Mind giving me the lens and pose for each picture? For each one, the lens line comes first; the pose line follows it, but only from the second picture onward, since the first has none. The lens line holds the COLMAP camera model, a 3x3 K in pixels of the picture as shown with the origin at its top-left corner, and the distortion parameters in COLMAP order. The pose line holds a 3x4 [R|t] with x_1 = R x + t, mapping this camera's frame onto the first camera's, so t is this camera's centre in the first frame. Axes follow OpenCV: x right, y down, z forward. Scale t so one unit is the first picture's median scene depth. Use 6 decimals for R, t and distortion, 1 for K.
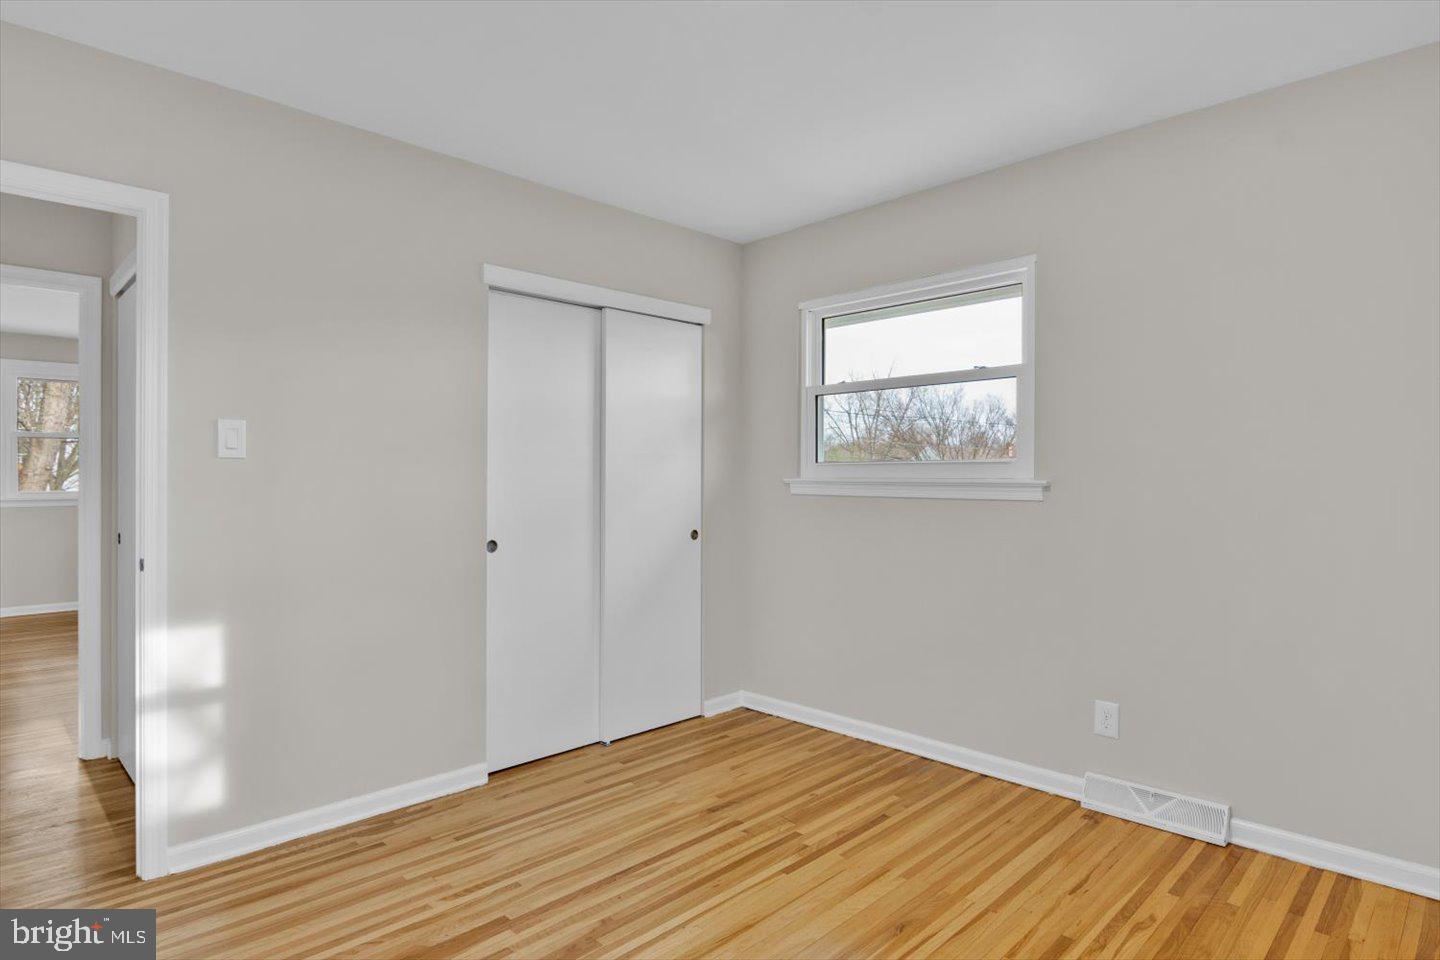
lens RADIAL K [[785.9, 0, 720.0], [0, 785.9, 480.0], [0, 0, 1]] dist [-0.001094, -0.000545]
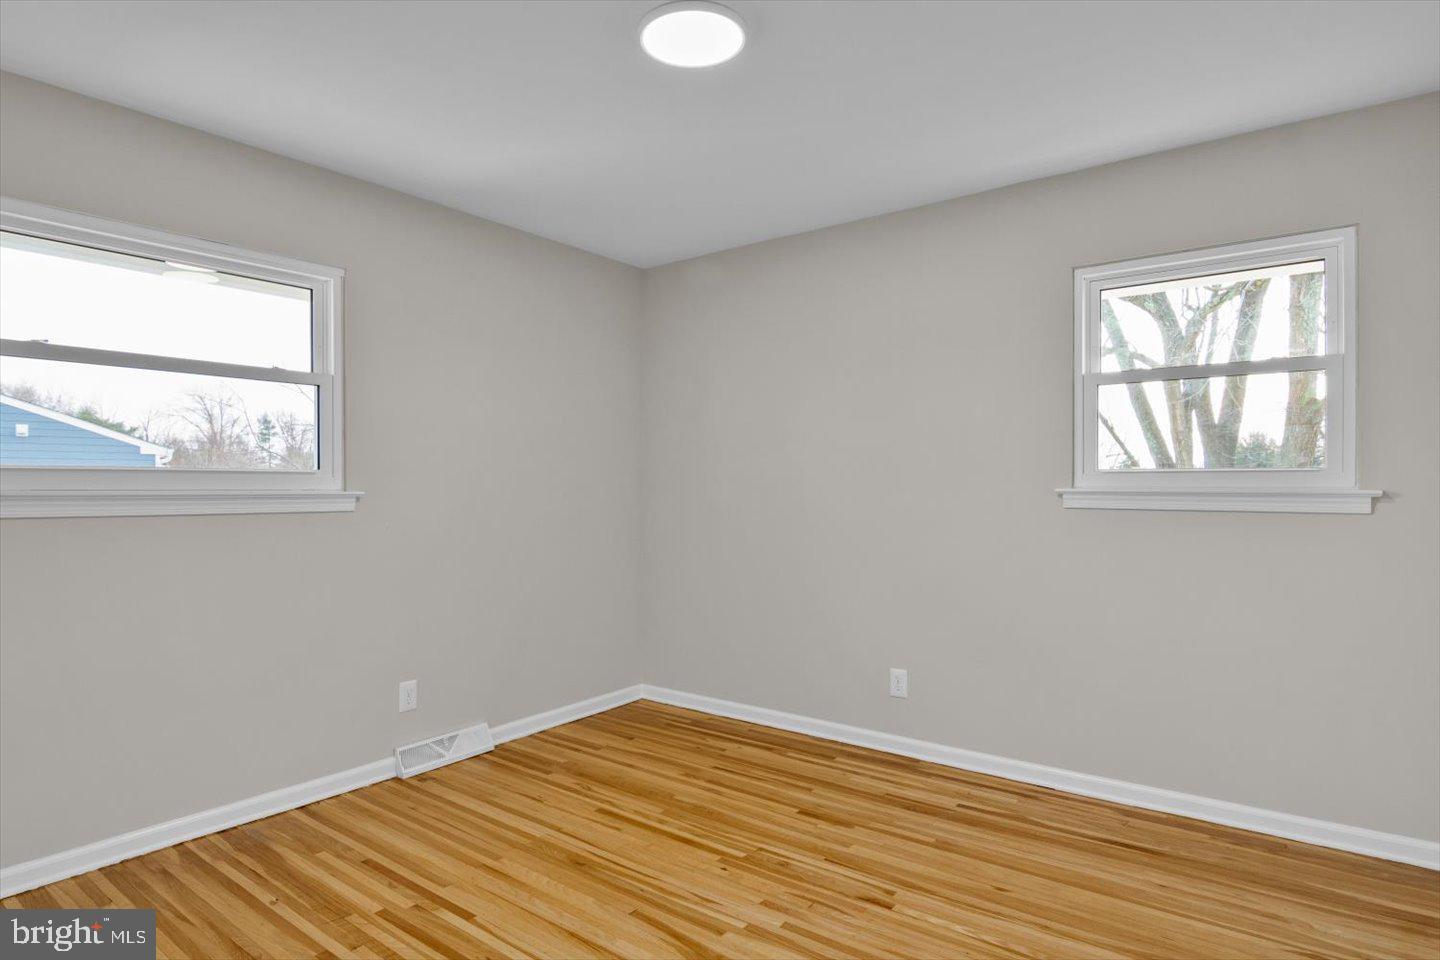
lens RADIAL K [[801.3, 0, 717.8], [0, 801.3, 502.6], [0, 0, 1]] dist [-0.000017, -0.000629]
pose [[-0.128834, -0.023098, 0.991397, -0.754332], [0.001667, 0.999722, 0.023509, -0.009704], [-0.991665, 0.004681, -0.128760, 0.712640]]
